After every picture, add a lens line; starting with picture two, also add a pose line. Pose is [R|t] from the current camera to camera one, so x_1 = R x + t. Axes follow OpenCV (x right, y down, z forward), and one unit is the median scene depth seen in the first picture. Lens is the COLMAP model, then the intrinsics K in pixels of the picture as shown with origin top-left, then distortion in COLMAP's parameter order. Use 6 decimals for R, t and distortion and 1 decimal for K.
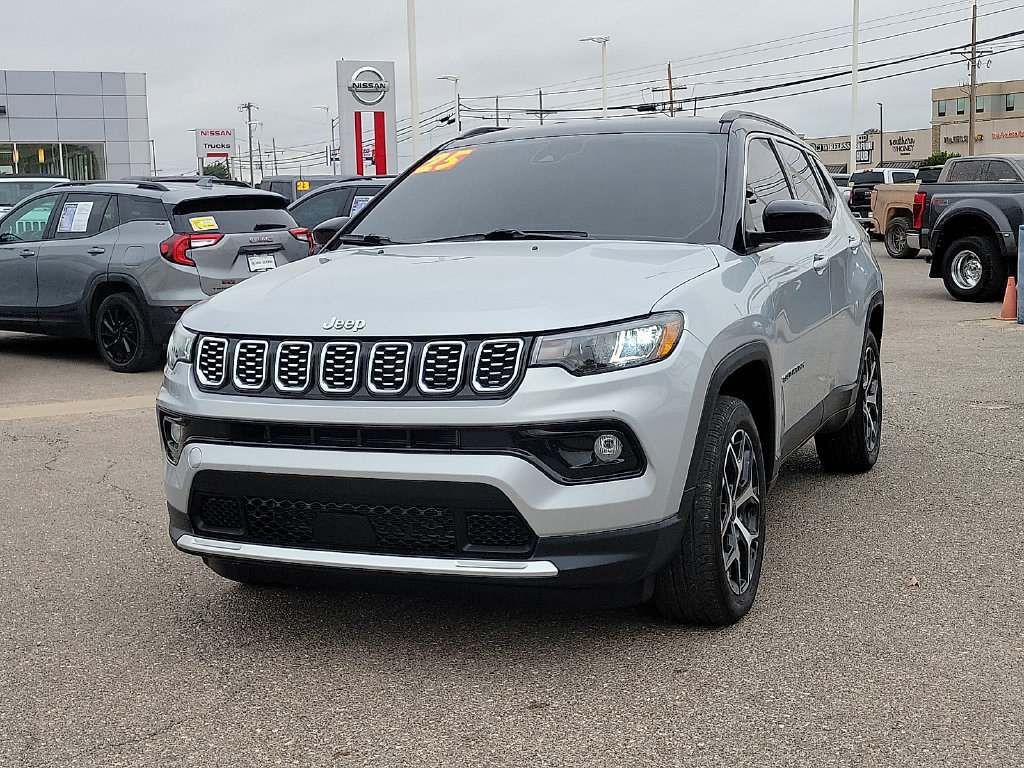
lens RADIAL K [[1407.1, 0, 485.6], [0, 1407.1, 386.7], [0, 0, 1]] dist [0.035915, 0.058817]
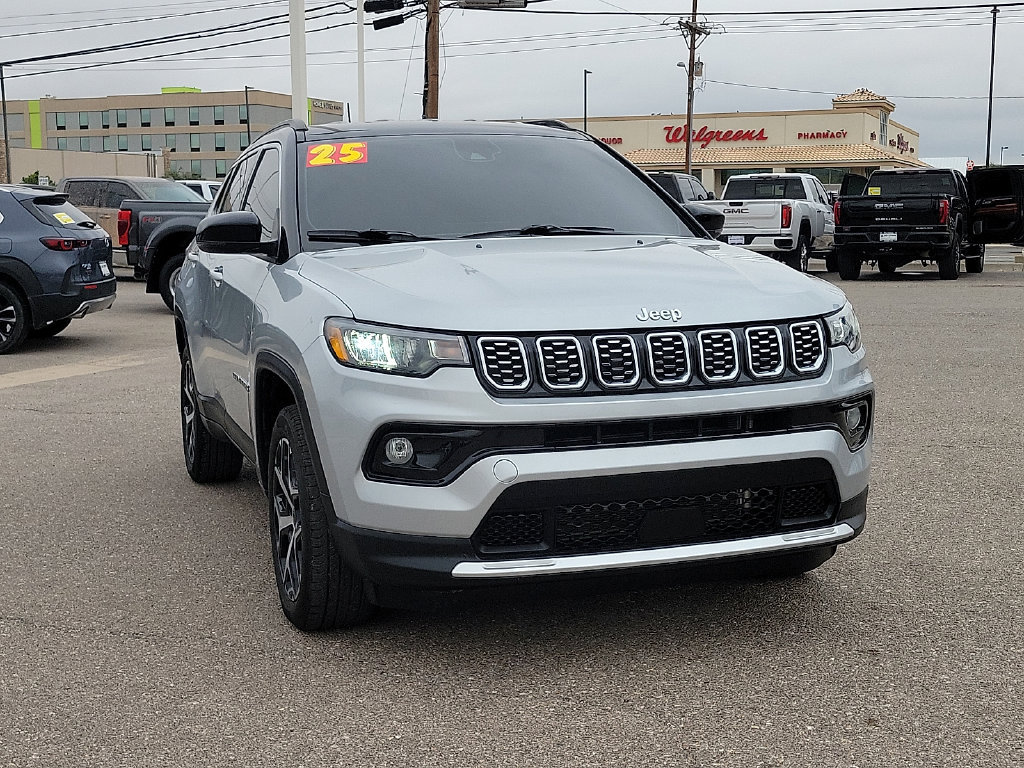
lens RADIAL K [[1407.1, 0, 485.6], [0, 1407.1, 386.7], [0, 0, 1]] dist [0.035915, 0.058817]
pose [[0.734015, -0.063740, 0.676136, -0.822048], [0.075222, 0.997091, 0.012336, -0.015068], [-0.674955, 0.041805, 0.736674, 0.348729]]
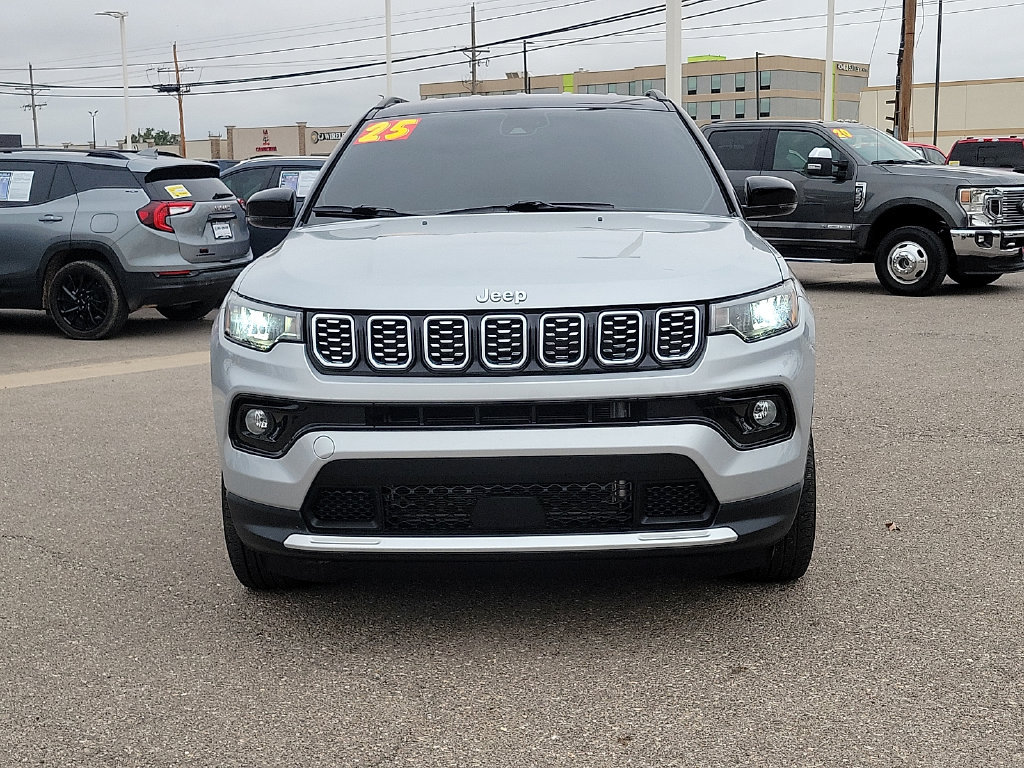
lens RADIAL K [[1389.8, 0, 529.1], [0, 1389.8, 381.4], [0, 0, 1]] dist [0.058414, 0.015848]
pose [[0.923449, -0.039737, 0.381657, -0.426495], [0.036951, 0.999210, 0.014628, -0.000095], [-0.381937, 0.000594, 0.924188, 0.122127]]
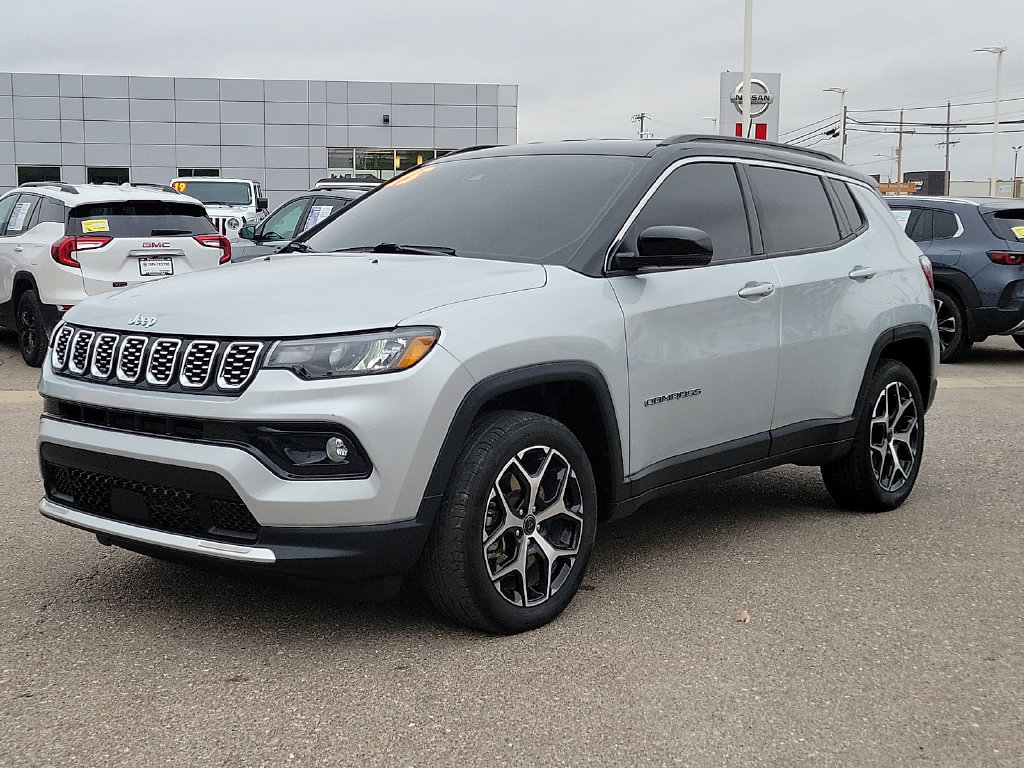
lens RADIAL K [[1407.1, 0, 485.6], [0, 1407.1, 386.7], [0, 0, 1]] dist [0.035915, 0.058817]
pose [[0.955135, 0.068097, -0.288235, 0.466800], [-0.070088, 0.997535, 0.003418, -0.014534], [0.287757, 0.016937, 0.957554, 0.007947]]
